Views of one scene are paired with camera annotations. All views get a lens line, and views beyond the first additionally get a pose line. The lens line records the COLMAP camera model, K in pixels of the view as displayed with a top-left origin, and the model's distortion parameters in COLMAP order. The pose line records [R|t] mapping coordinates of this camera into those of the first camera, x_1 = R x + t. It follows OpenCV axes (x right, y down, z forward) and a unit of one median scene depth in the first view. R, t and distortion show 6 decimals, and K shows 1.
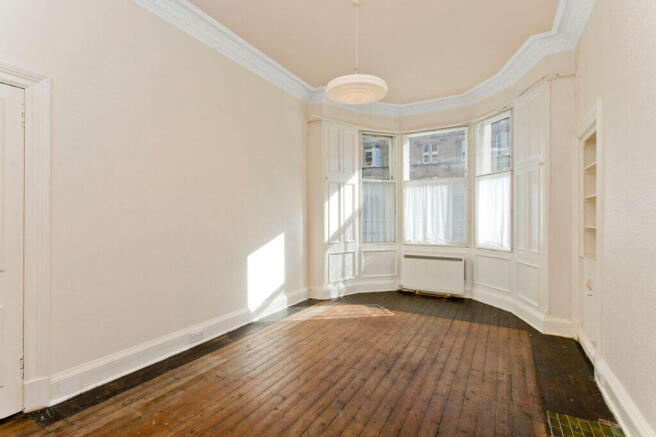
lens RADIAL K [[314.7, 0, 326.9], [0, 314.7, 220.7], [0, 0, 1]] dist [0.002324, 0.000403]
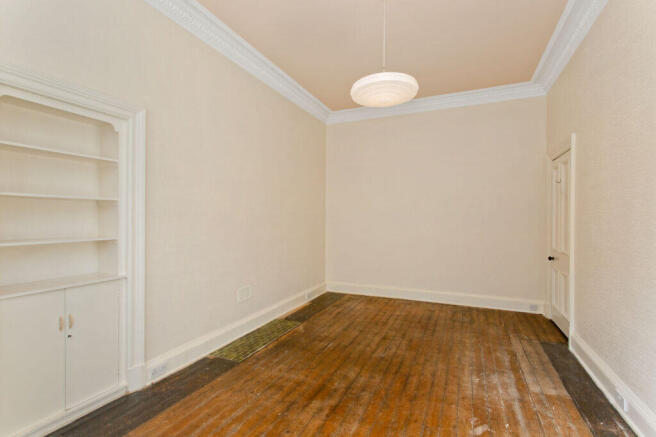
lens RADIAL K [[314.7, 0, 331.2], [0, 314.7, 218.4], [0, 0, 1]] dist [0.002324, 0.000403]
pose [[-0.993808, -0.006439, -0.110923, 0.218325], [-0.008100, 0.999862, 0.014529, -0.027069], [0.110814, 0.015338, -0.993723, 1.180279]]
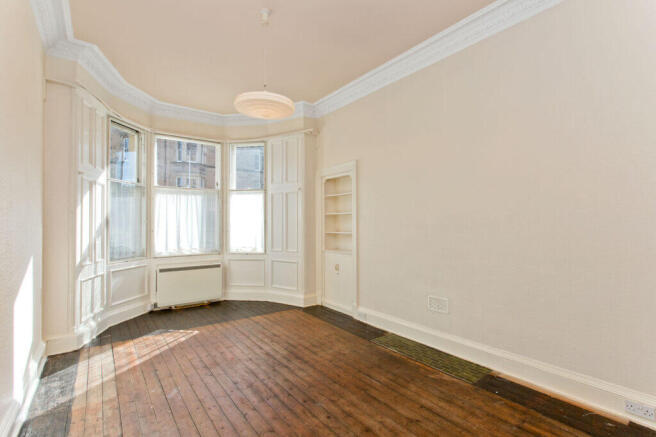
lens RADIAL K [[314.7, 0, 331.4], [0, 314.7, 217.8], [0, 0, 1]] dist [0.002324, 0.000403]
pose [[0.398835, 0.014980, 0.916900, -0.470634], [0.013841, 0.999654, -0.022352, -0.013060], [-0.916918, 0.021606, 0.398490, 0.243389]]
